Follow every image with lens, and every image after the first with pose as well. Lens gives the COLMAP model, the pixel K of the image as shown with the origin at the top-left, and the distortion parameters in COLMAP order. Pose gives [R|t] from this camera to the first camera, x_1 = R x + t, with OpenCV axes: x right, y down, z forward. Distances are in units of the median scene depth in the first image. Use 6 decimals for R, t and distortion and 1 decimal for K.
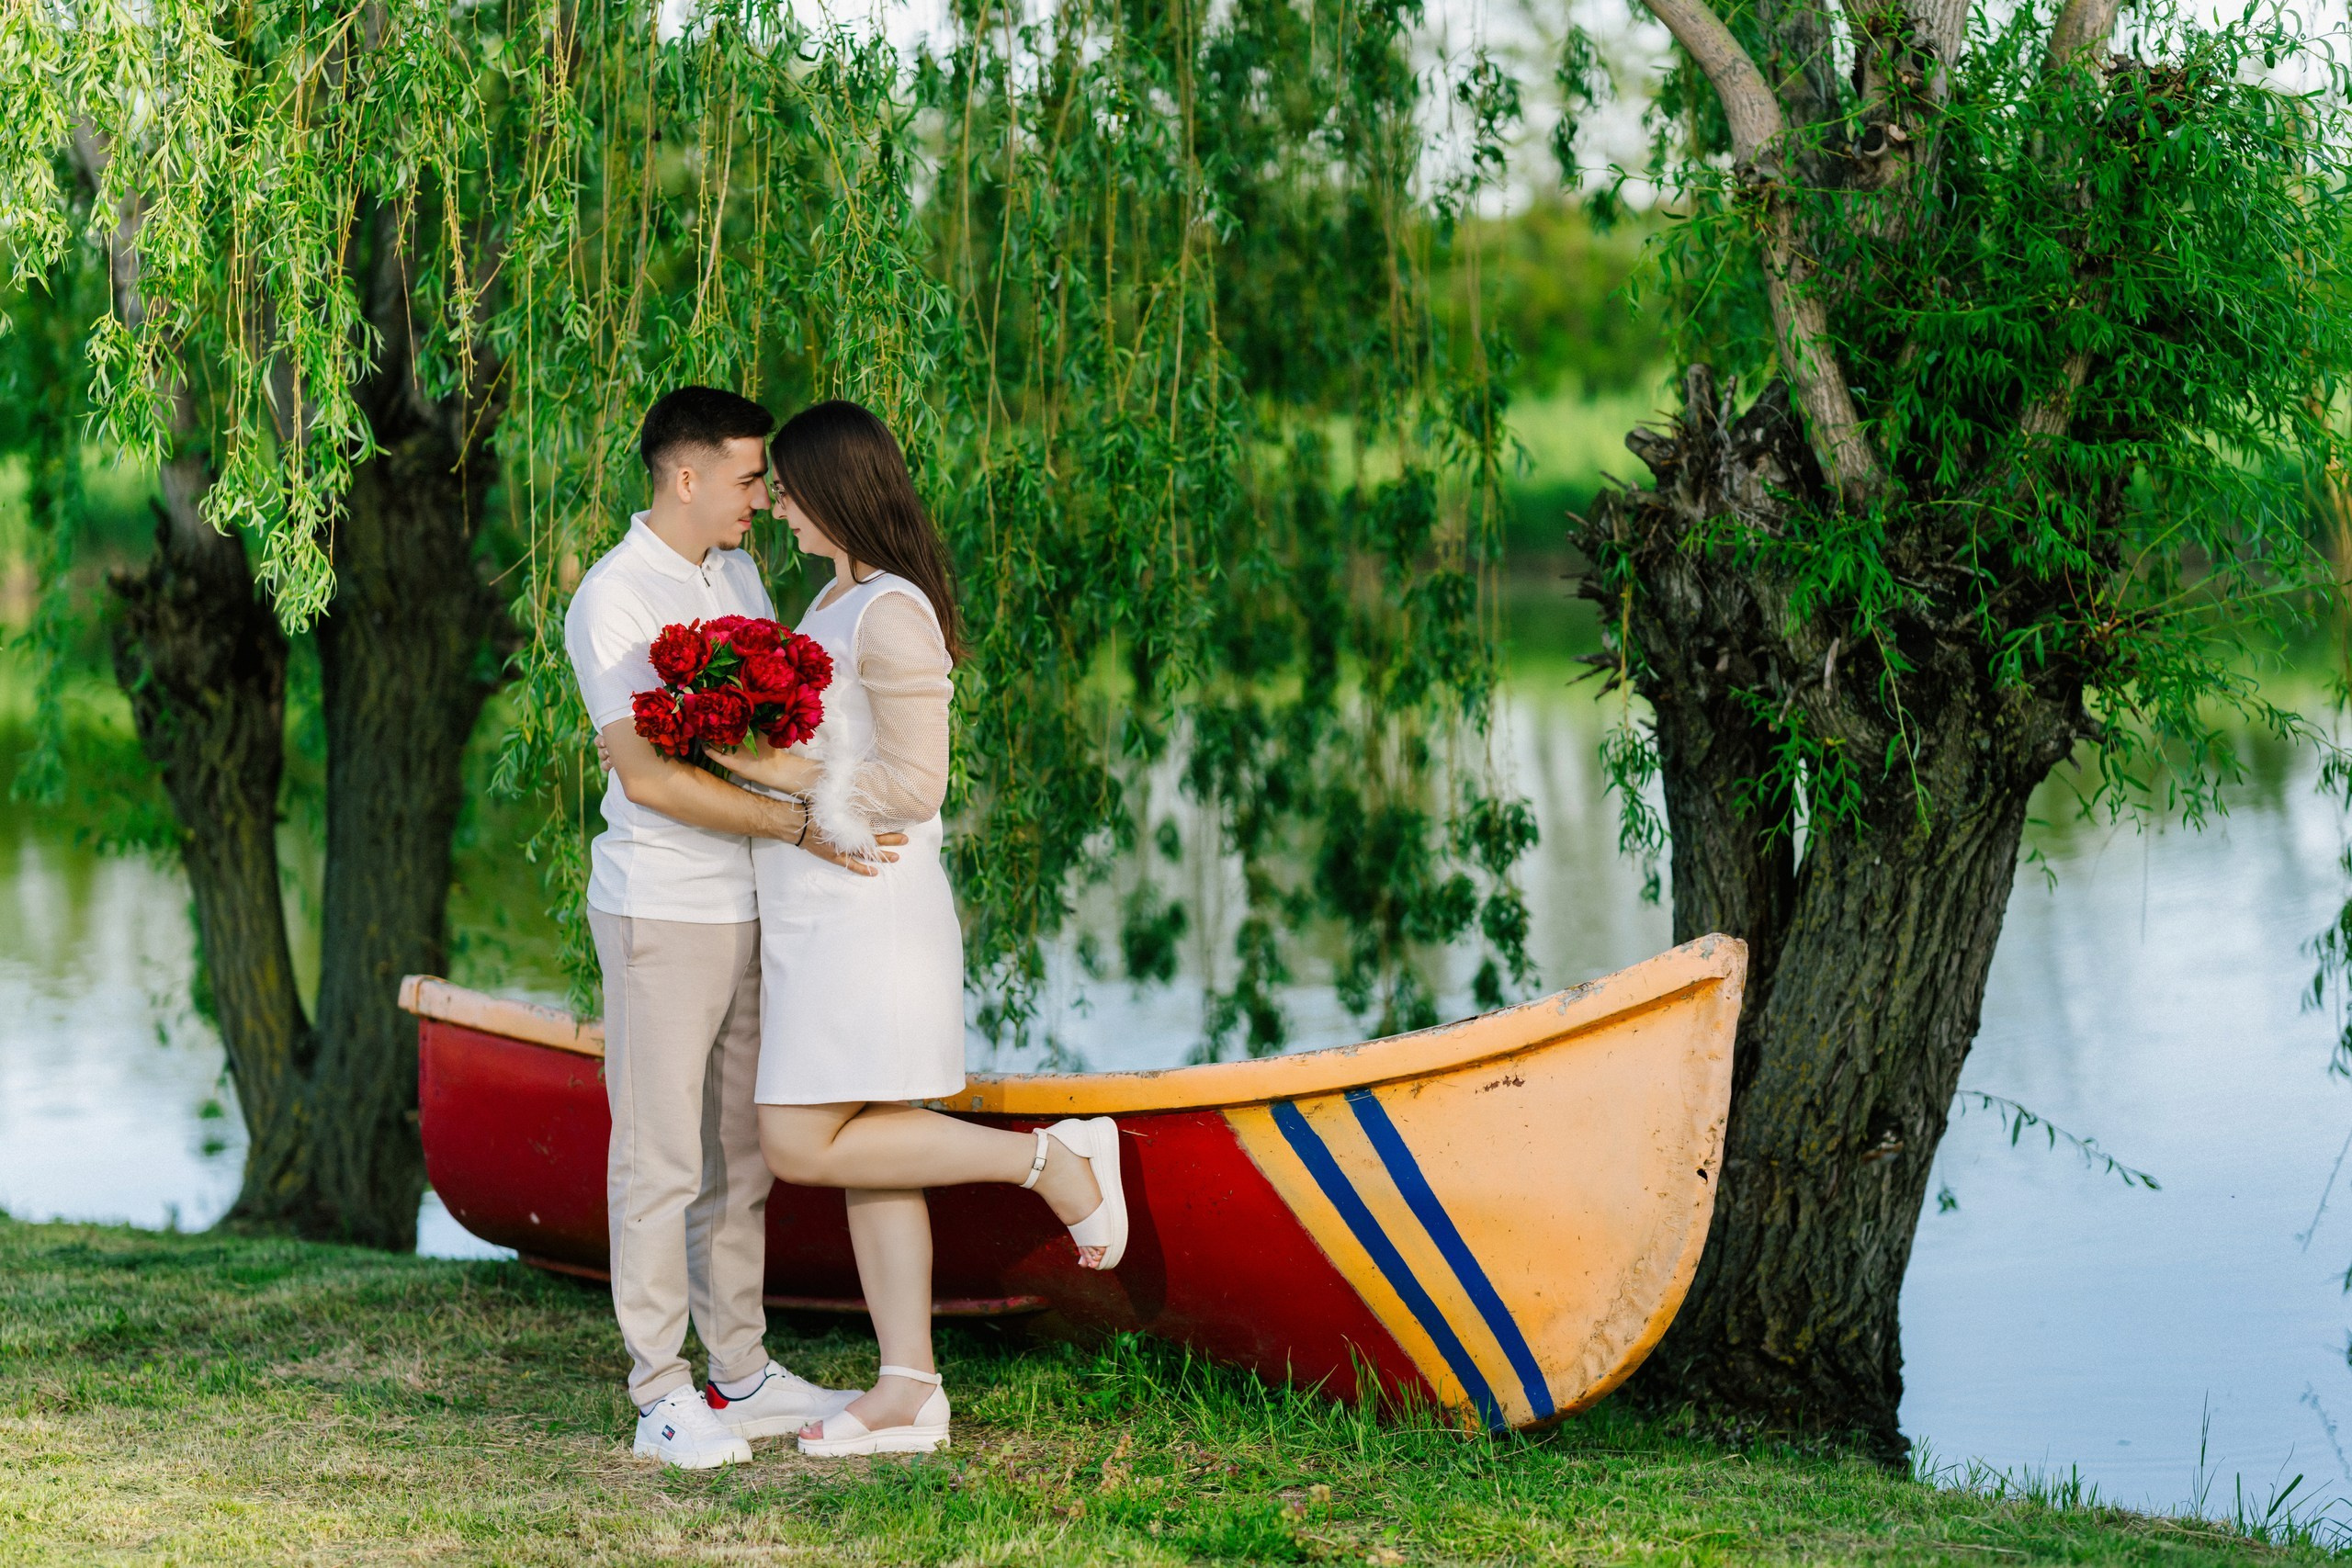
lens RADIAL K [[5928.7, 0, 1176.0], [0, 5928.7, 784.0], [0, 0, 1]] dist [0.004770, -0.184771]
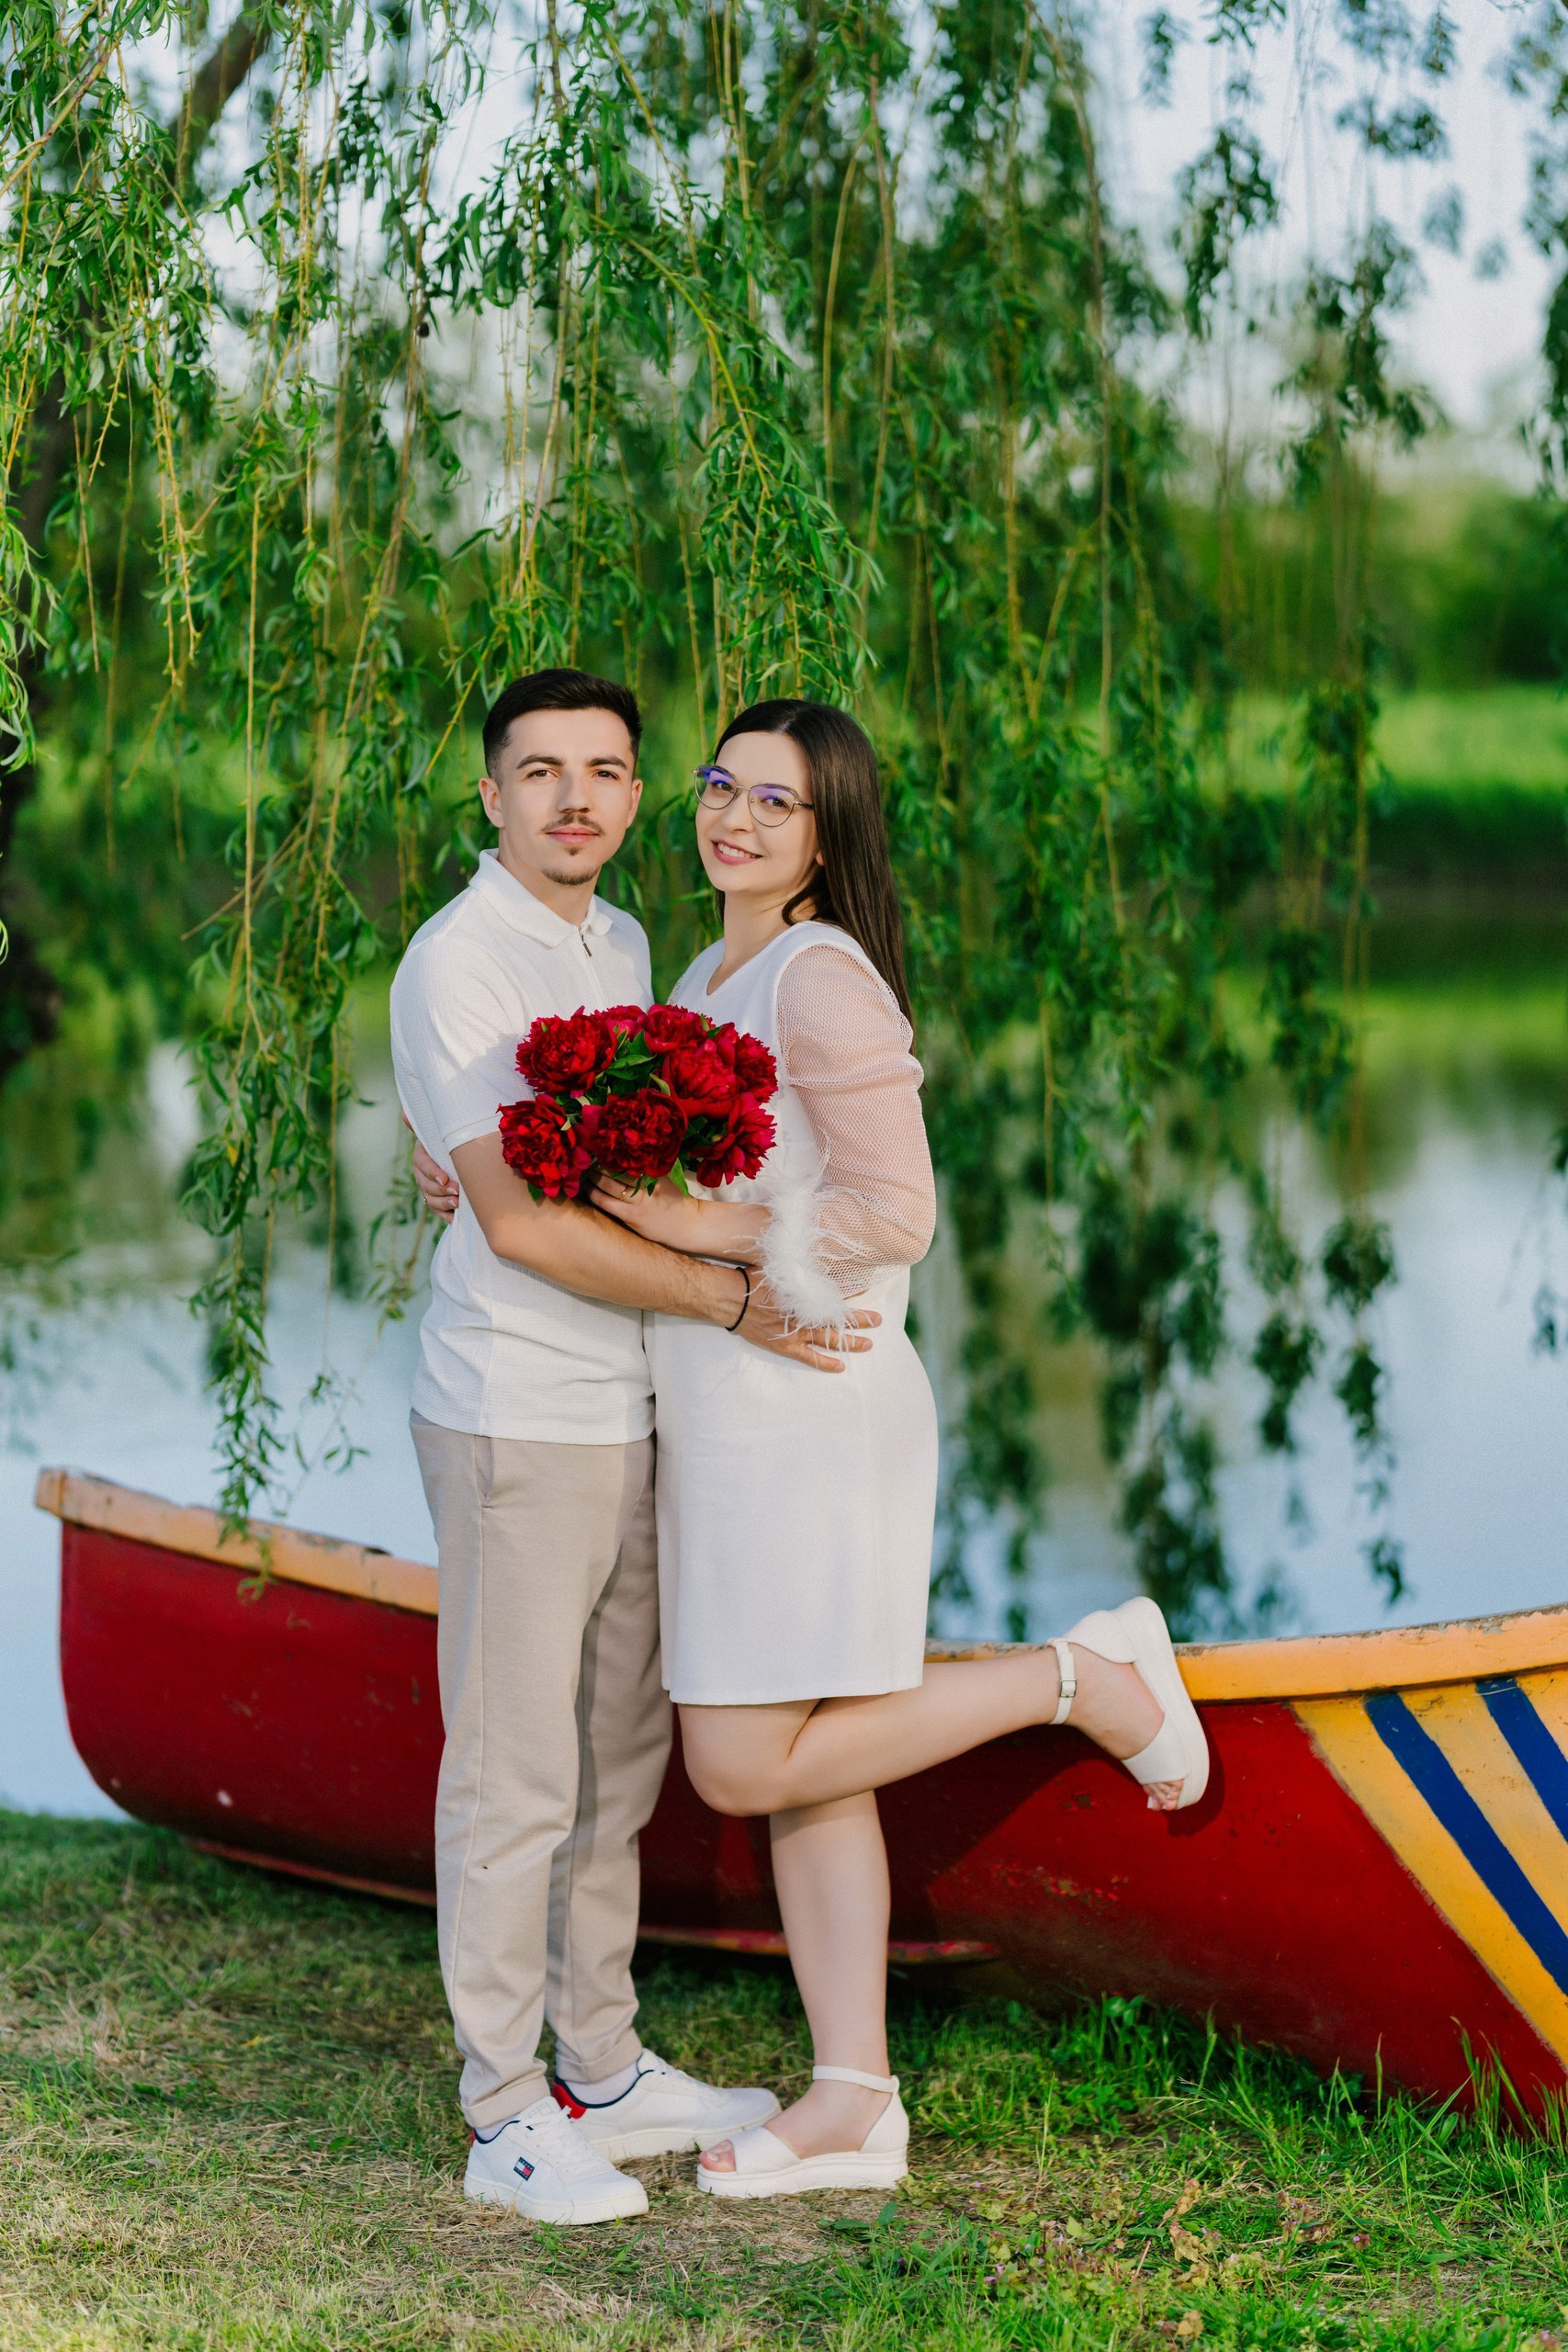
lens RADIAL K [[5804.9, 0, 784.0], [0, 5804.9, 1176.0], [0, 0, 1]] dist [-0.049149, -0.235265]
pose [[0.997443, 0.009199, 0.070868, -0.092020], [-0.010255, 0.999842, 0.014549, -0.015679], [-0.070723, -0.015238, 0.997380, 0.280511]]
